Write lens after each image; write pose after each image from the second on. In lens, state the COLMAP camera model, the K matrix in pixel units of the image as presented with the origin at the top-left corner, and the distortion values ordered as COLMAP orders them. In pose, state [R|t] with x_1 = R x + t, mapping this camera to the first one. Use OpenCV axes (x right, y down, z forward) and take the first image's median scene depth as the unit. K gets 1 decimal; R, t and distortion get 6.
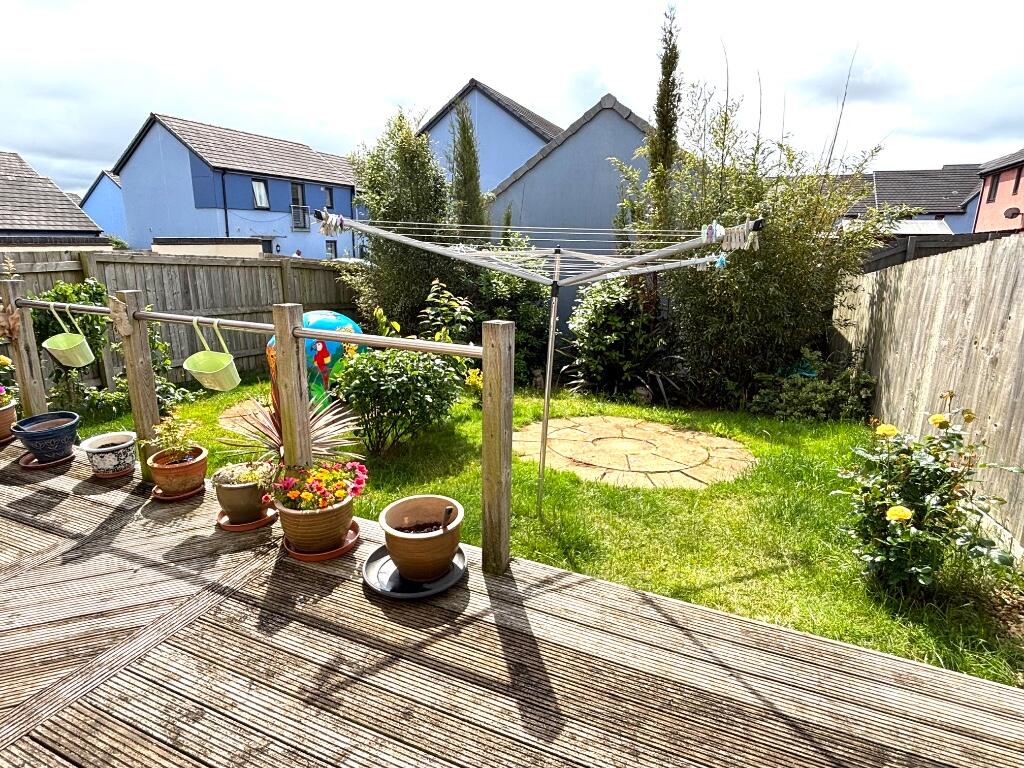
lens RADIAL K [[571.0, 0, 506.7], [0, 571.0, 383.2], [0, 0, 1]] dist [0.000265, 0.000467]
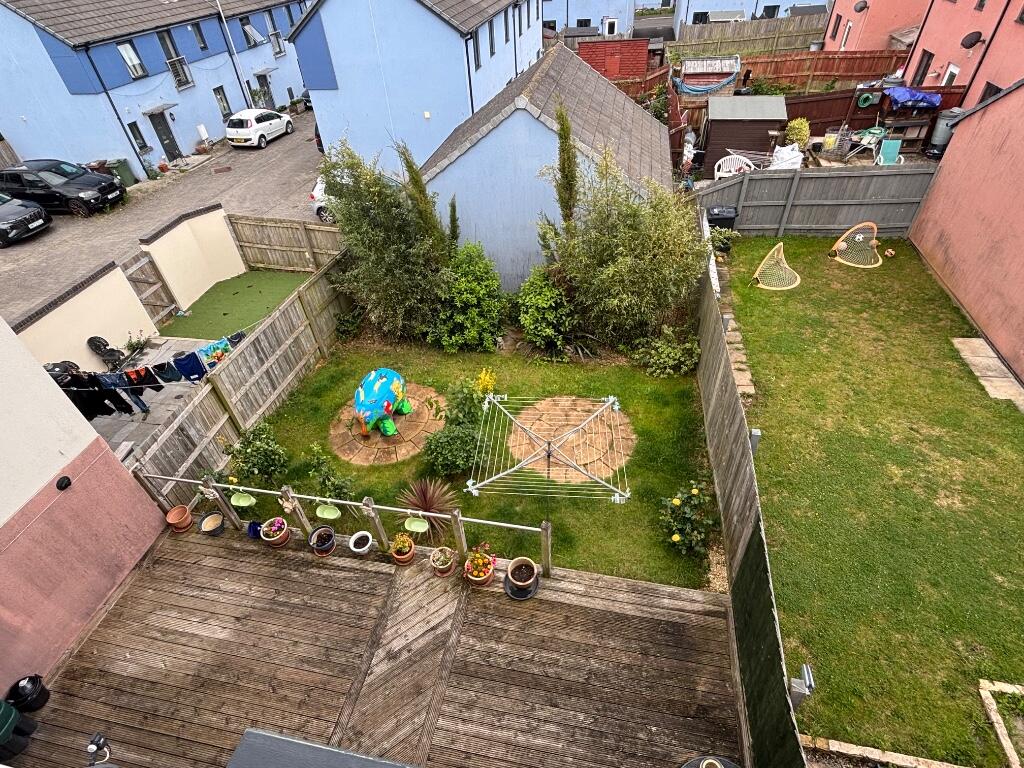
lens RADIAL K [[523.4, 0, 512.3], [0, 523.4, 381.5], [0, 0, 1]] dist [0.001104, 0.000168]
pose [[0.973819, -0.190291, 0.124363, -0.035762], [0.114237, 0.882622, 0.455991, -0.189741], [-0.196536, -0.429846, 0.881253, -0.095379]]
